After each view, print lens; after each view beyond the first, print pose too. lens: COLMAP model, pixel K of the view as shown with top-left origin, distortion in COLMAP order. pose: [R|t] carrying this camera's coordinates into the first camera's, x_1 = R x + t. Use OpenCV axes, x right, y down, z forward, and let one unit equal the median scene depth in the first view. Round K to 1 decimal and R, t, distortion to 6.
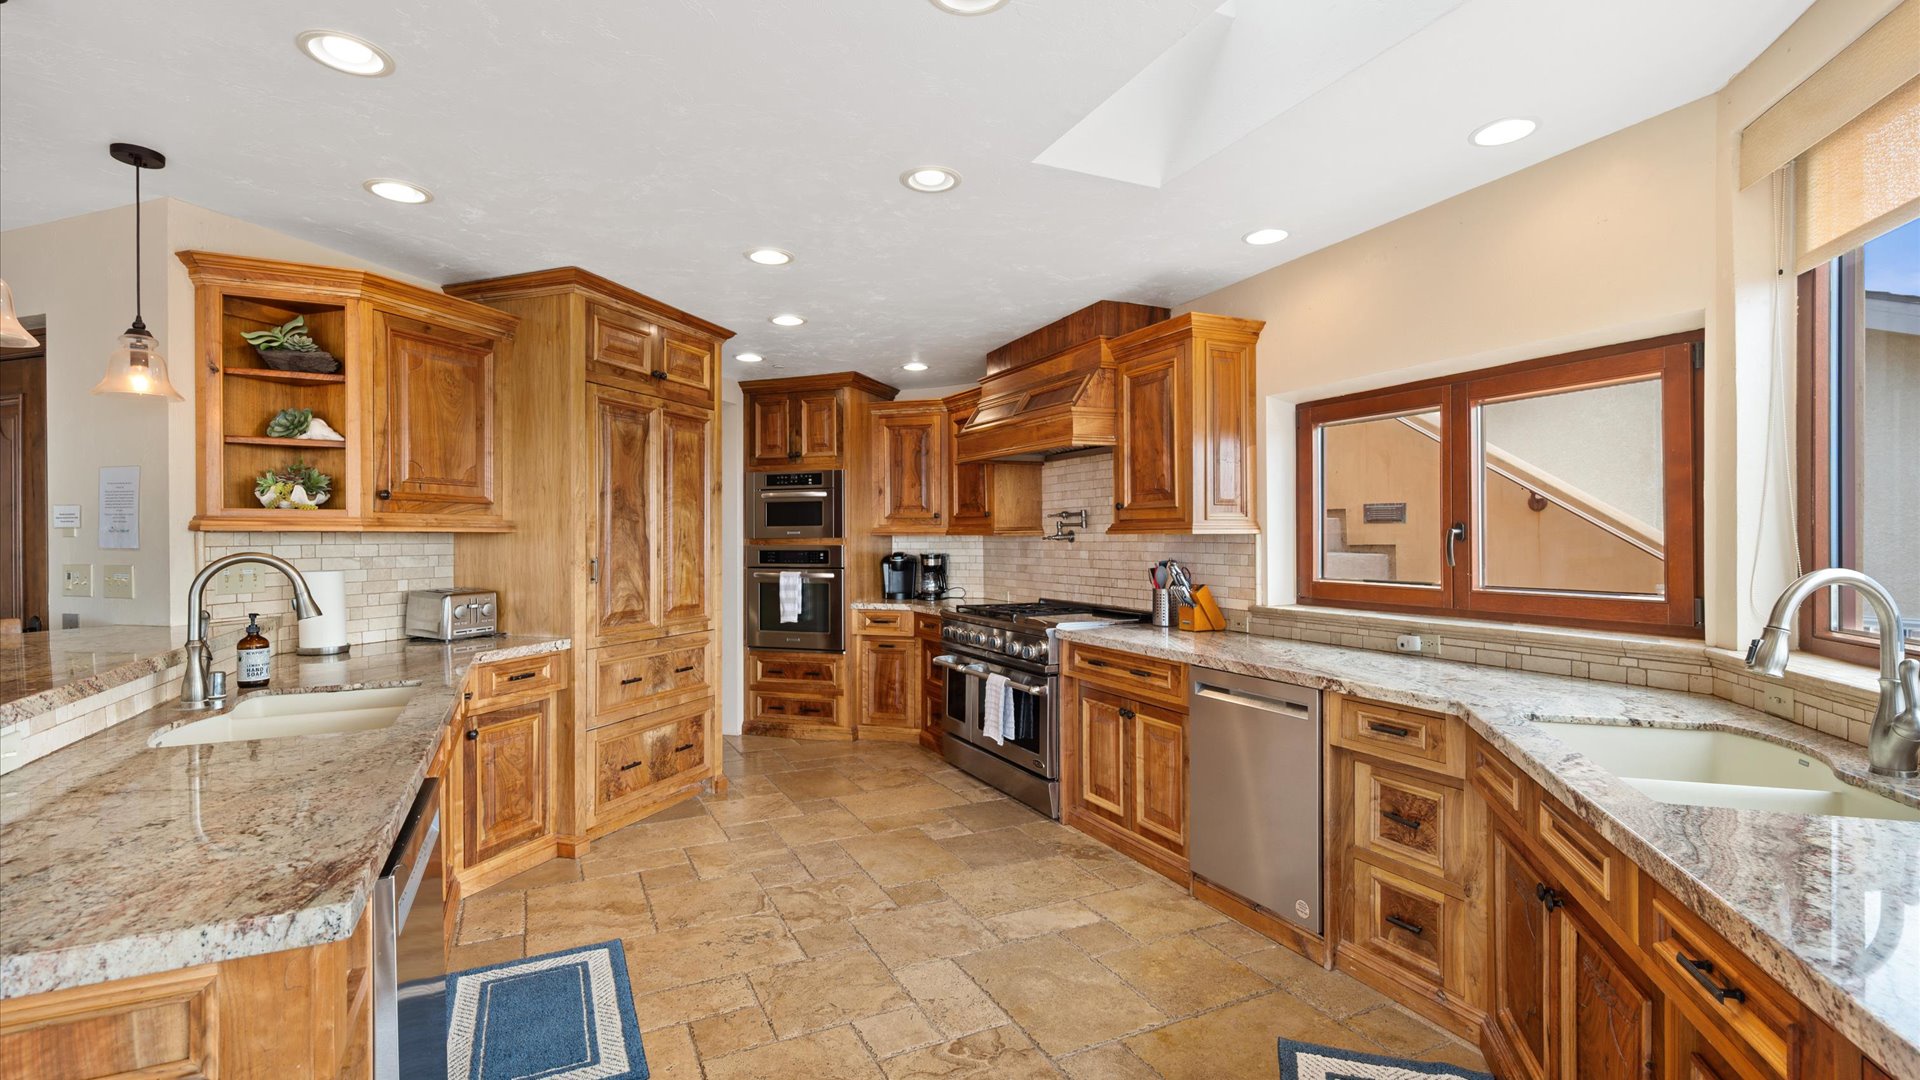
lens RADIAL K [[753.0, 0, 960.0], [0, 753.0, 540.0], [0, 0, 1]] dist [0.004025, -0.000245]
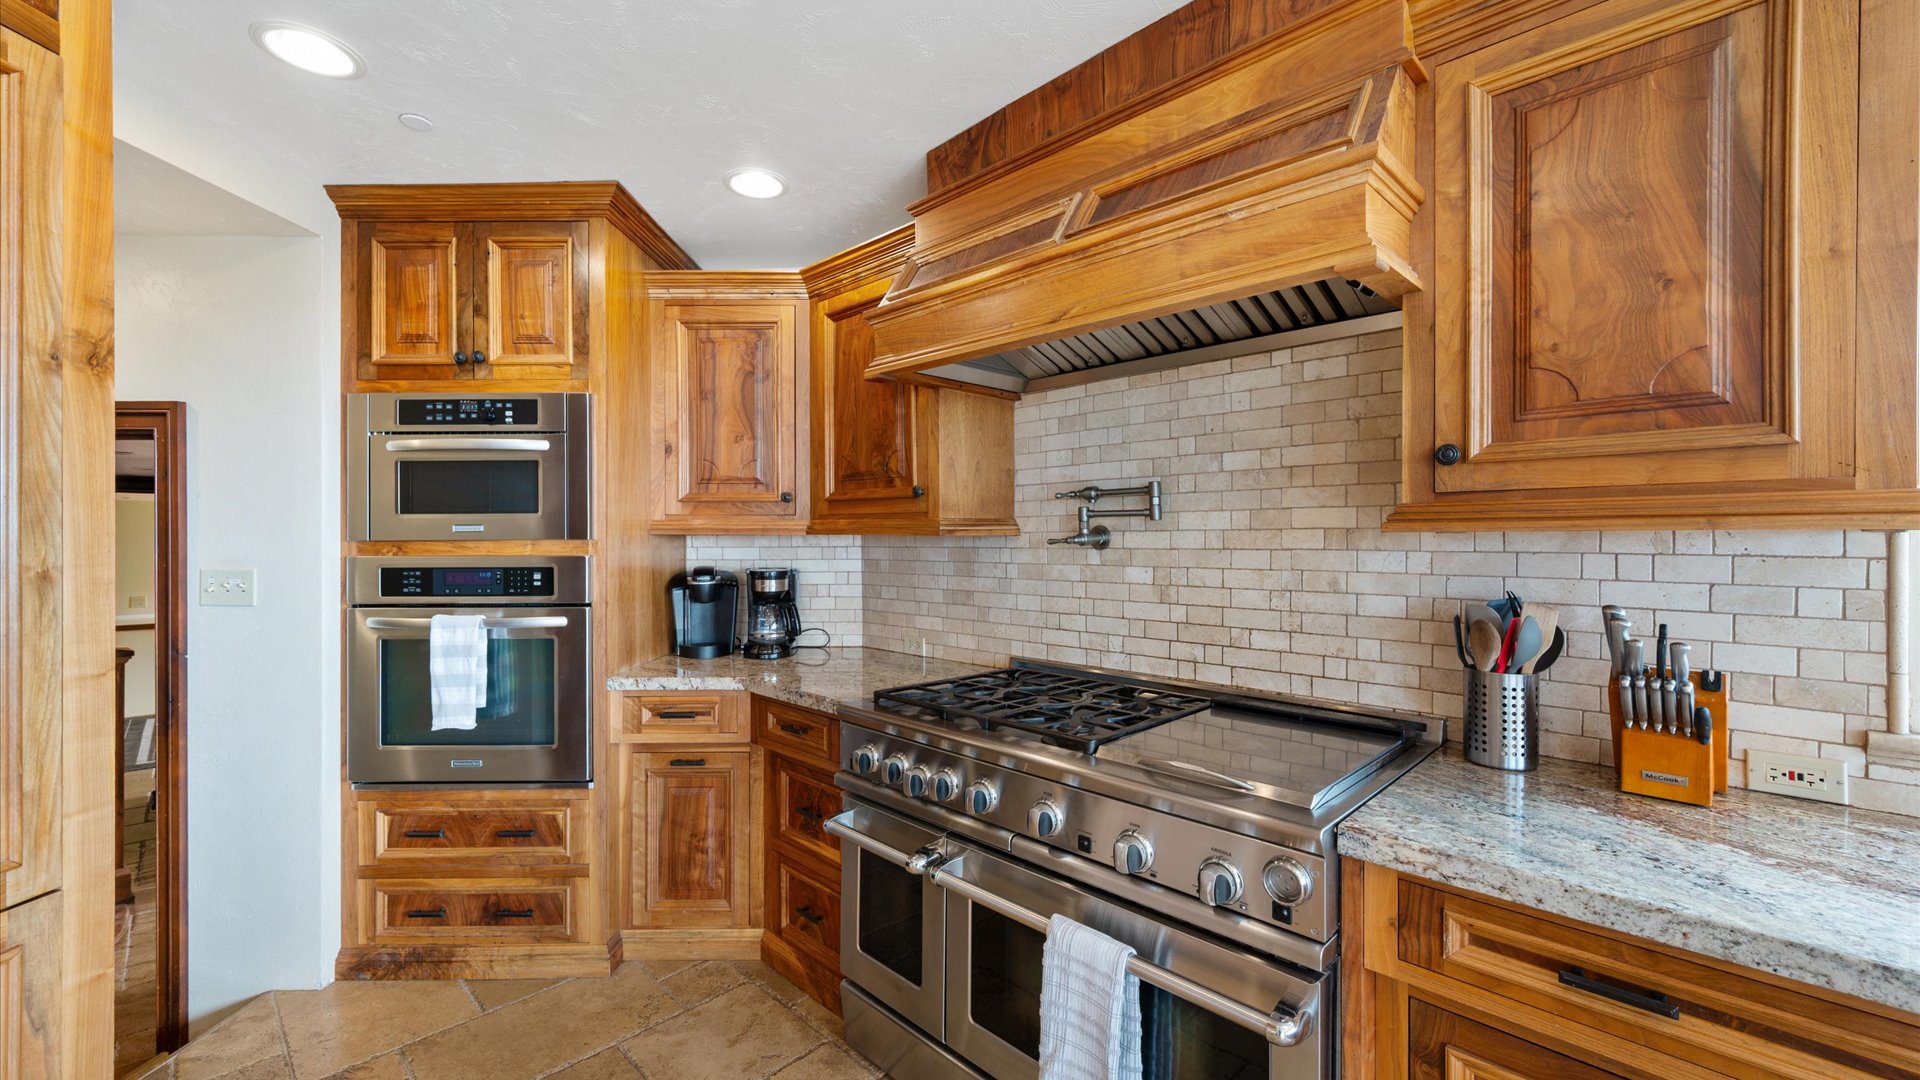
lens RADIAL K [[753.0, 0, 960.0], [0, 753.0, 540.0], [0, 0, 1]] dist [0.004025, -0.000245]
pose [[0.950177, 0.000532, 0.311711, -0.080796], [-0.000157, 0.999999, -0.001228, -0.002172], [-0.311711, 0.001118, 0.950176, 0.476024]]
